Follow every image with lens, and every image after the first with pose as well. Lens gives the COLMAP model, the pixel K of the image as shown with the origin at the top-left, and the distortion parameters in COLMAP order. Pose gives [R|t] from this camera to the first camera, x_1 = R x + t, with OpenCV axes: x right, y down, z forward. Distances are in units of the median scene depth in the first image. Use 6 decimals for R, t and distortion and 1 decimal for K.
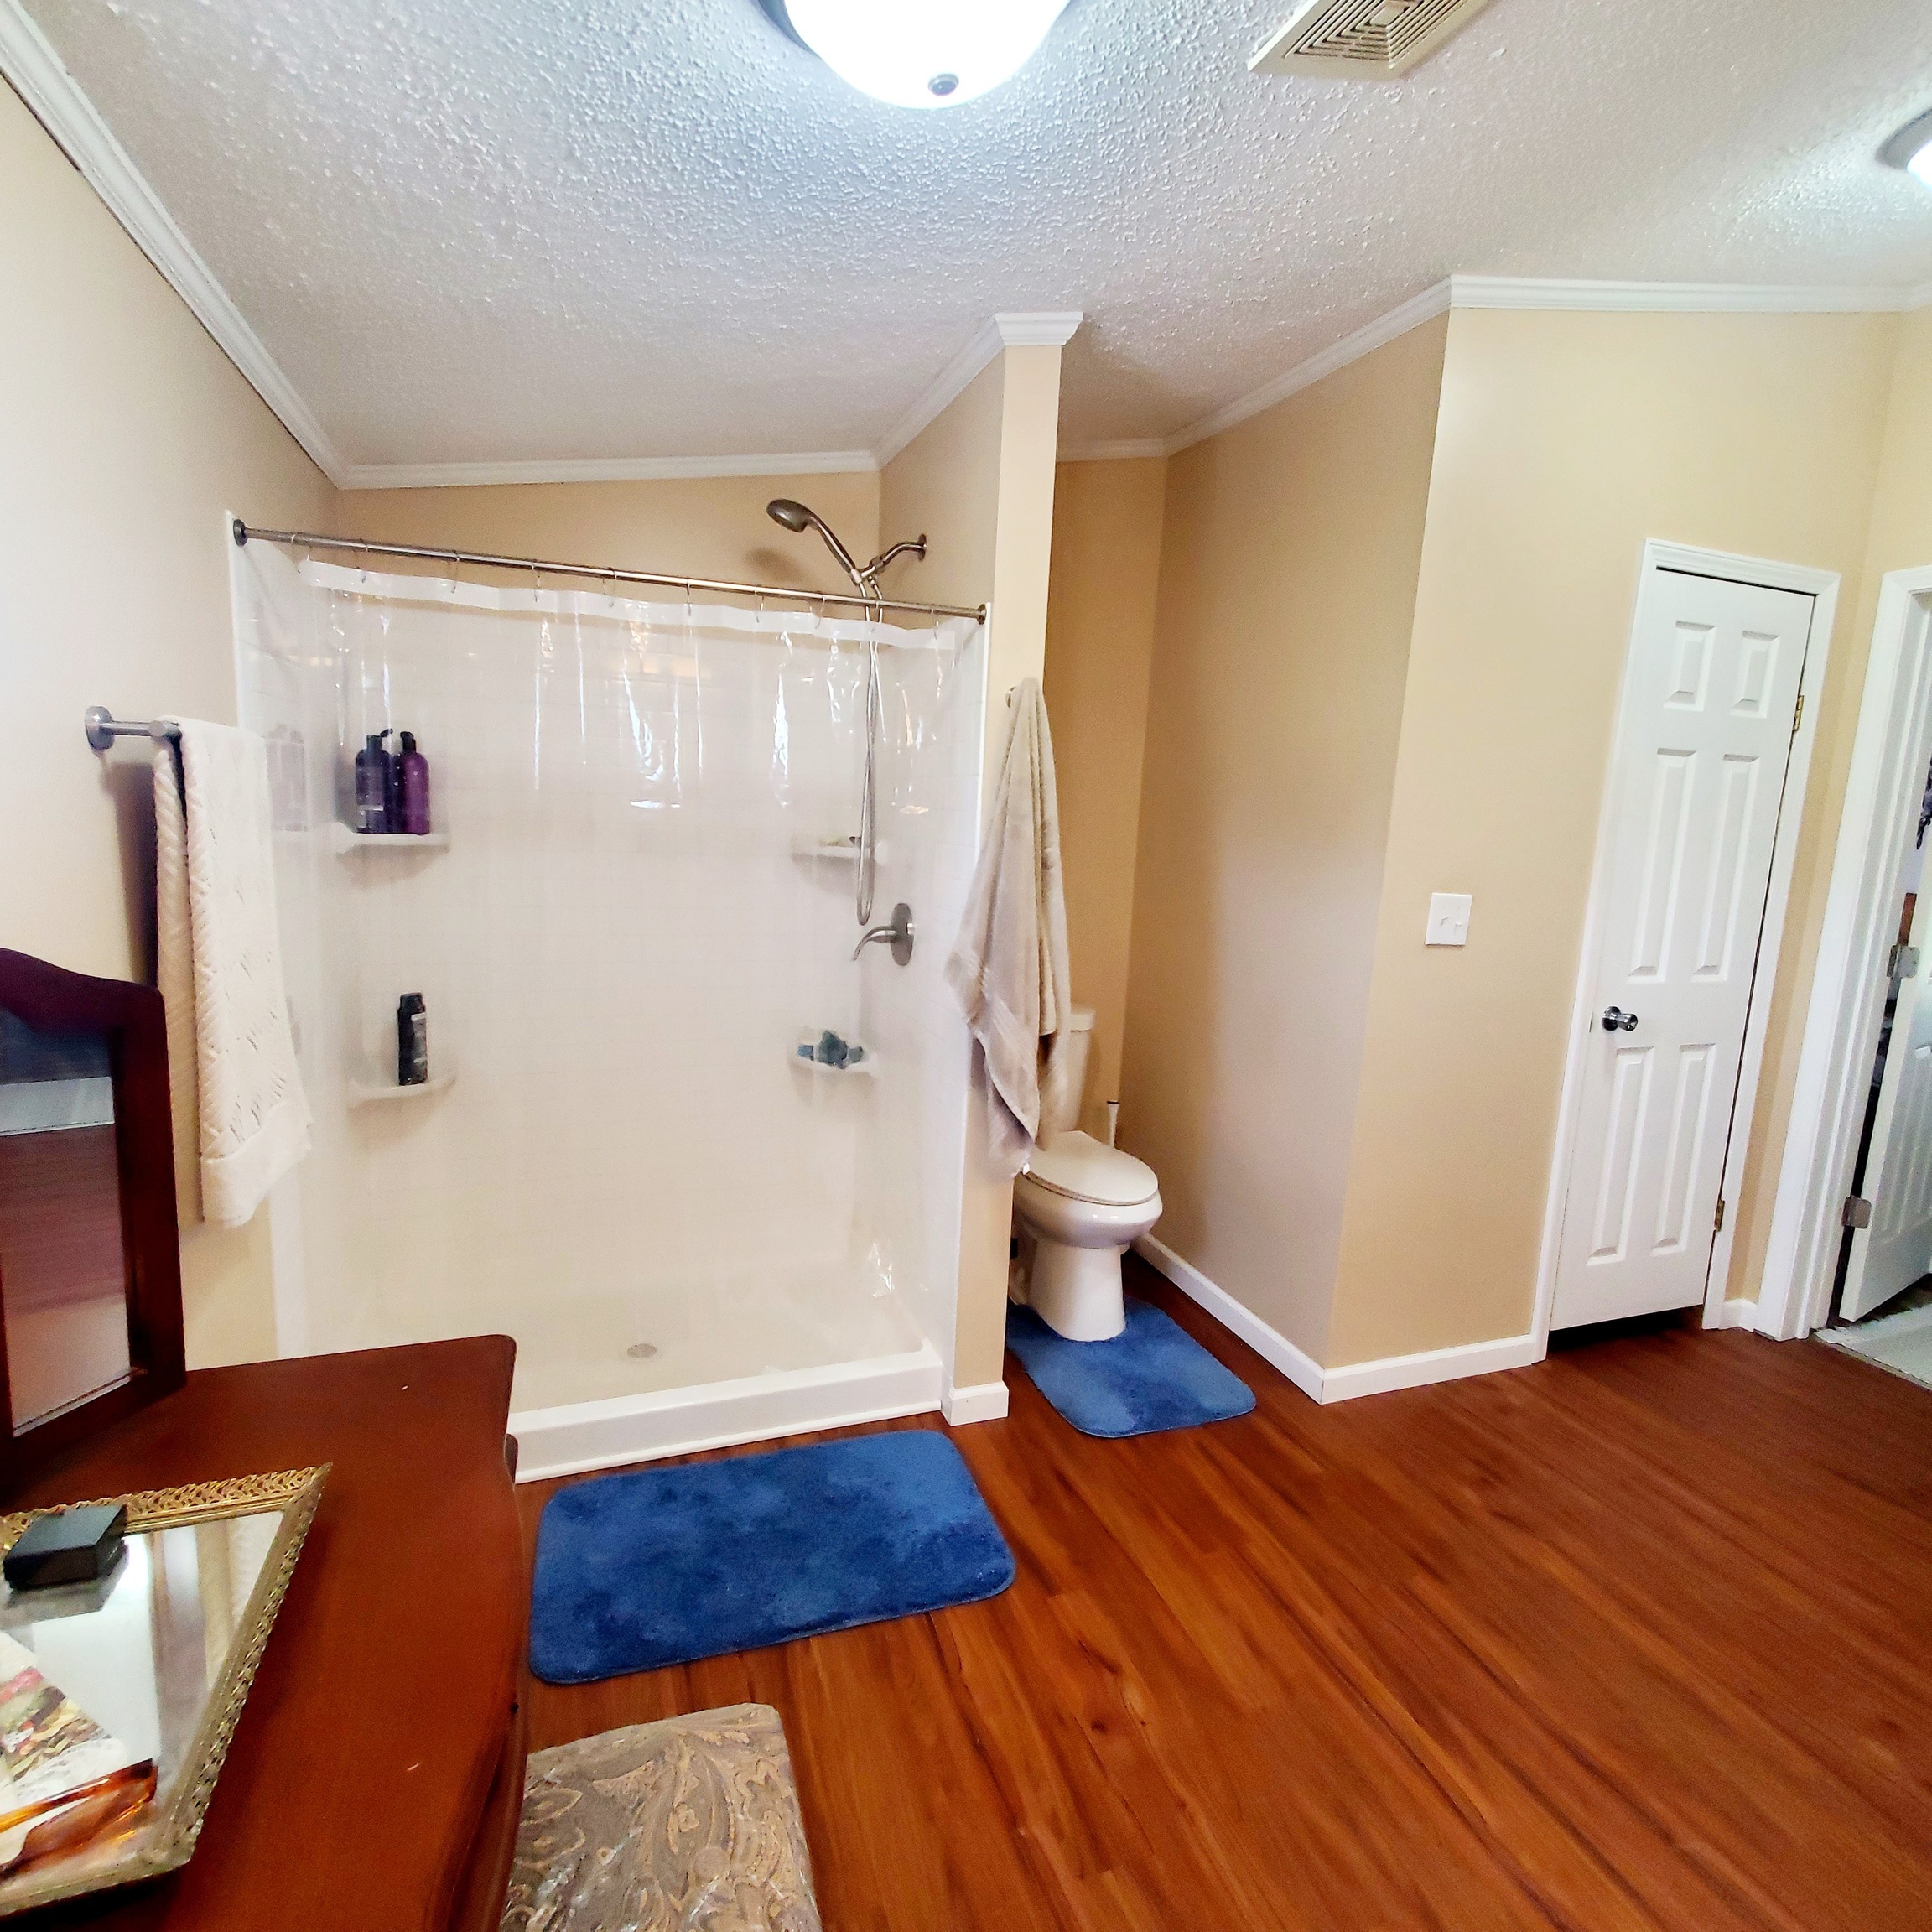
lens RADIAL K [[1025.6, 0, 964.6], [0, 1025.6, 965.7], [0, 0, 1]] dist [-0.006764, -0.001619]
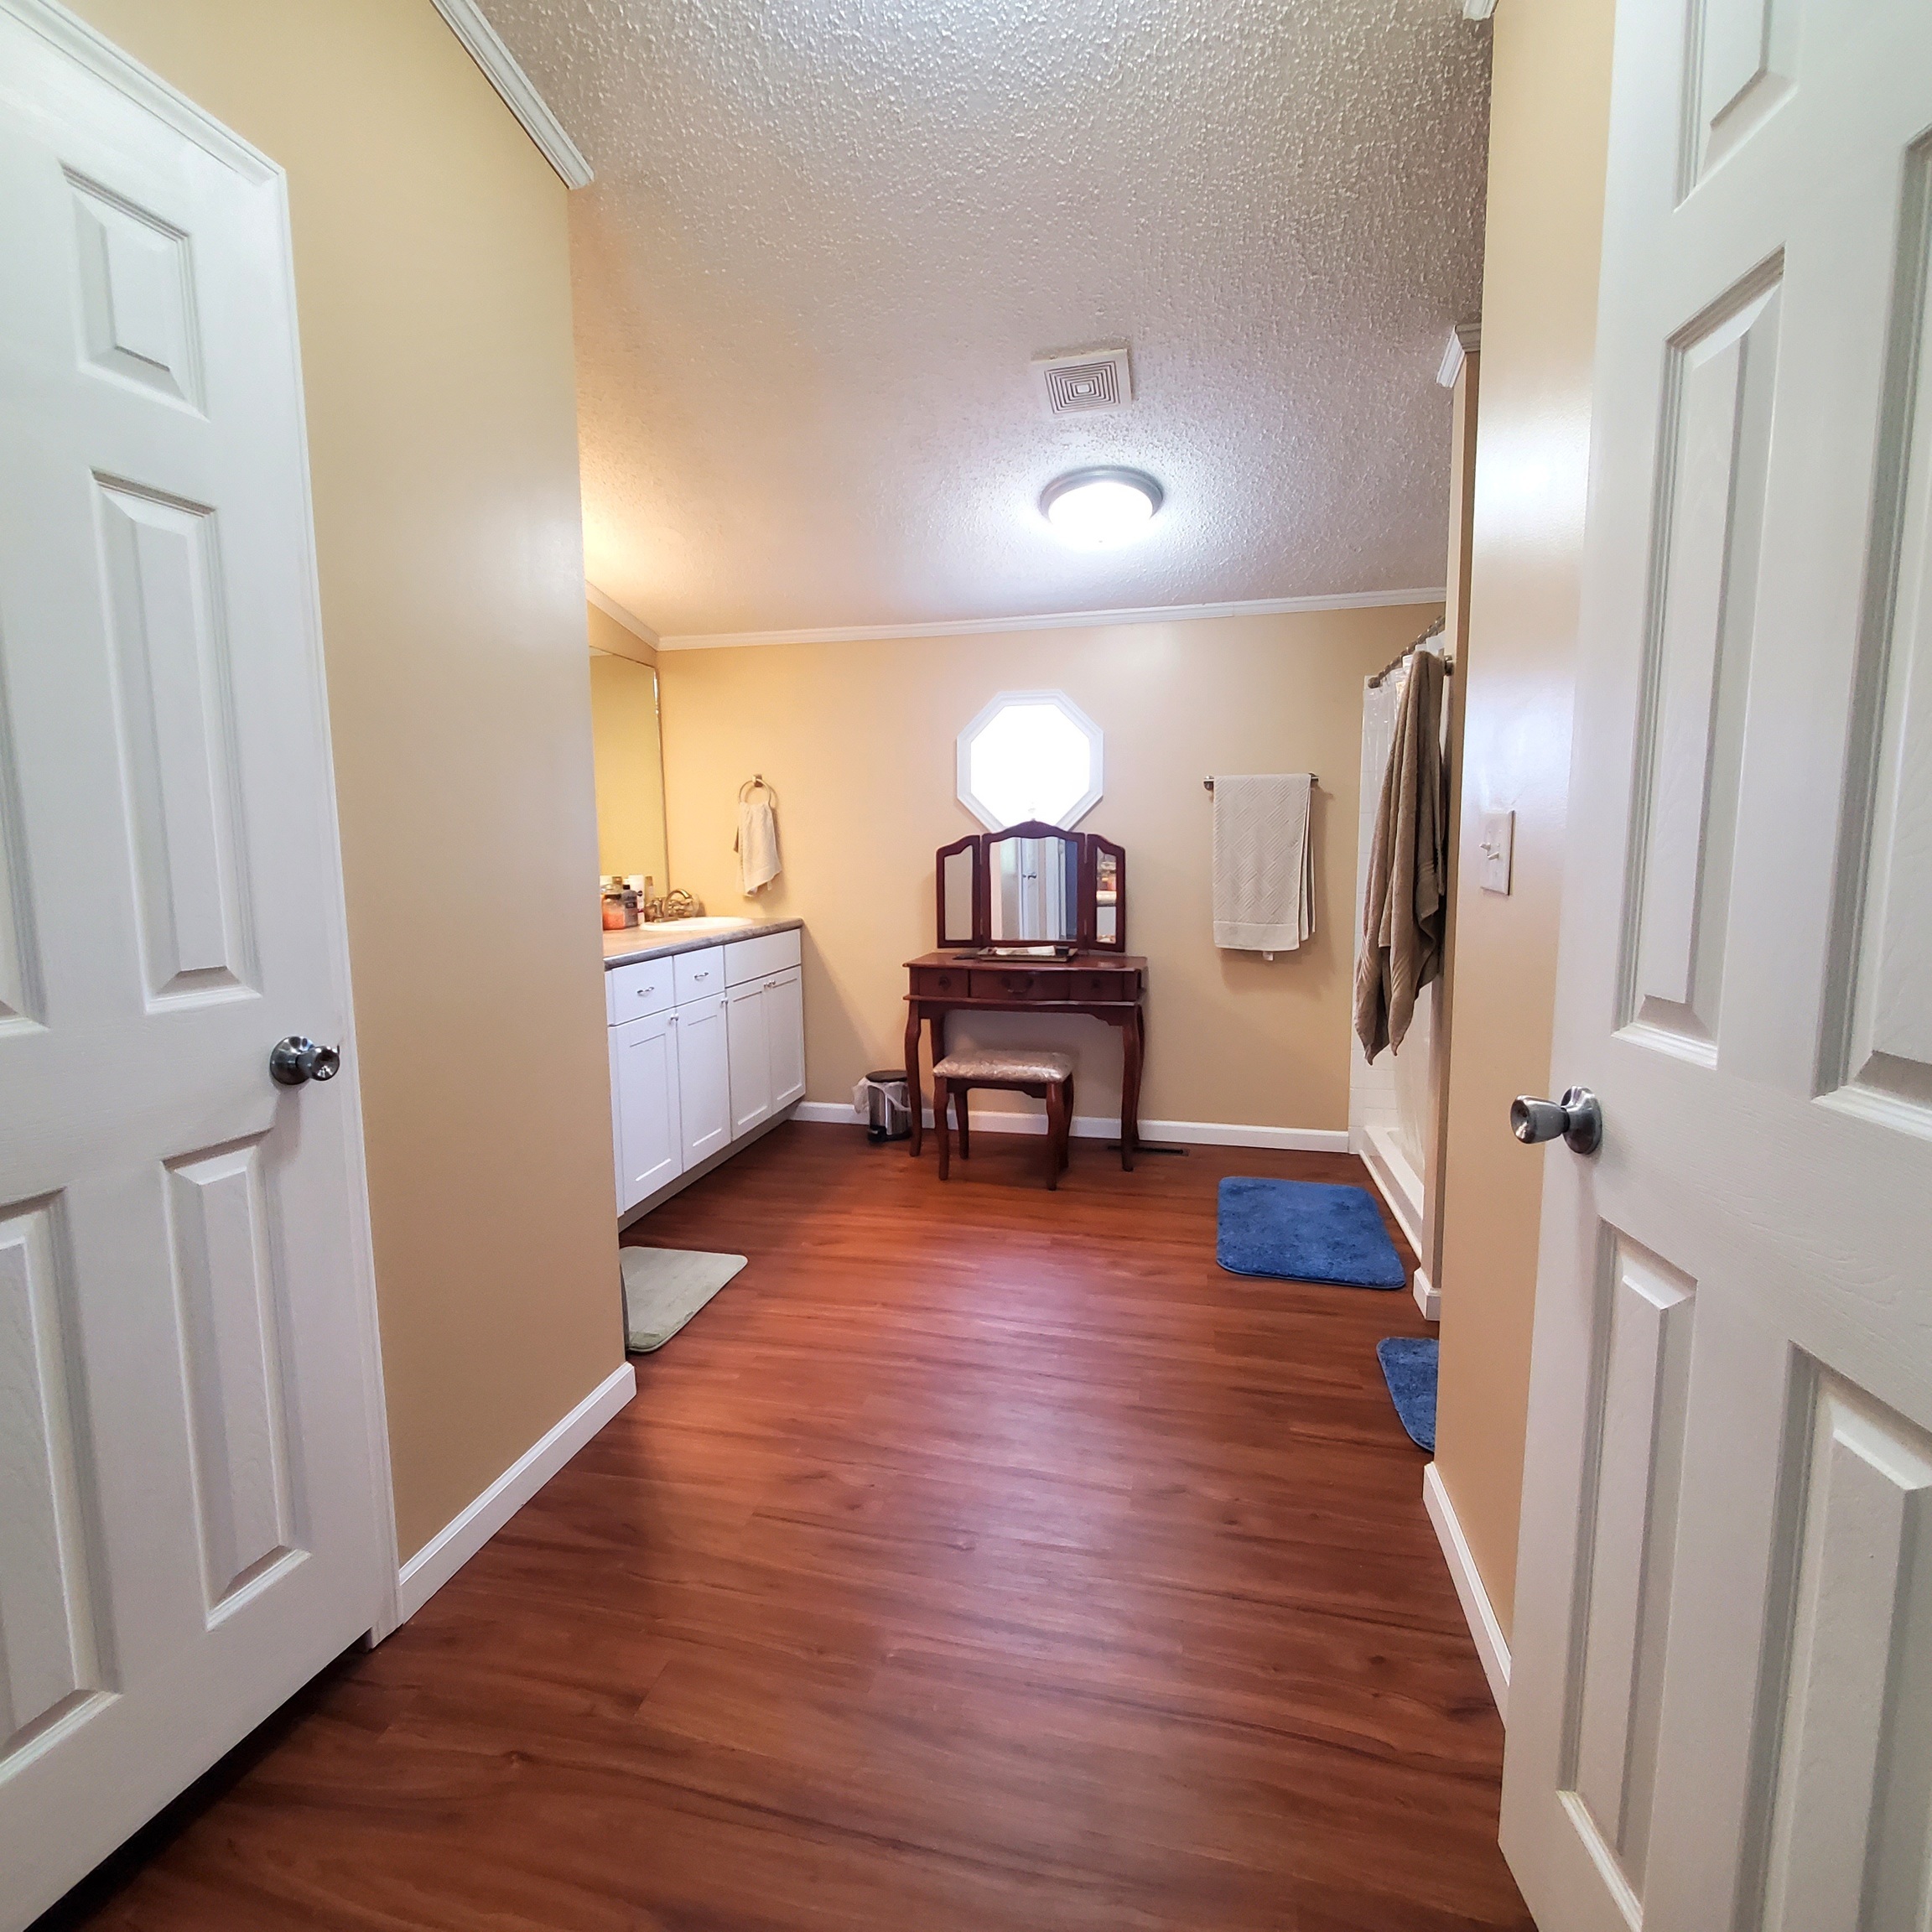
lens RADIAL K [[1025.6, 0, 960.6], [0, 1025.6, 963.2], [0, 0, 1]] dist [-0.006764, -0.001619]
pose [[-0.549563, 0.059359, -0.833341, 1.719103], [-0.136805, 0.977615, 0.159855, -0.068471], [0.824175, 0.201855, -0.529141, 1.535839]]
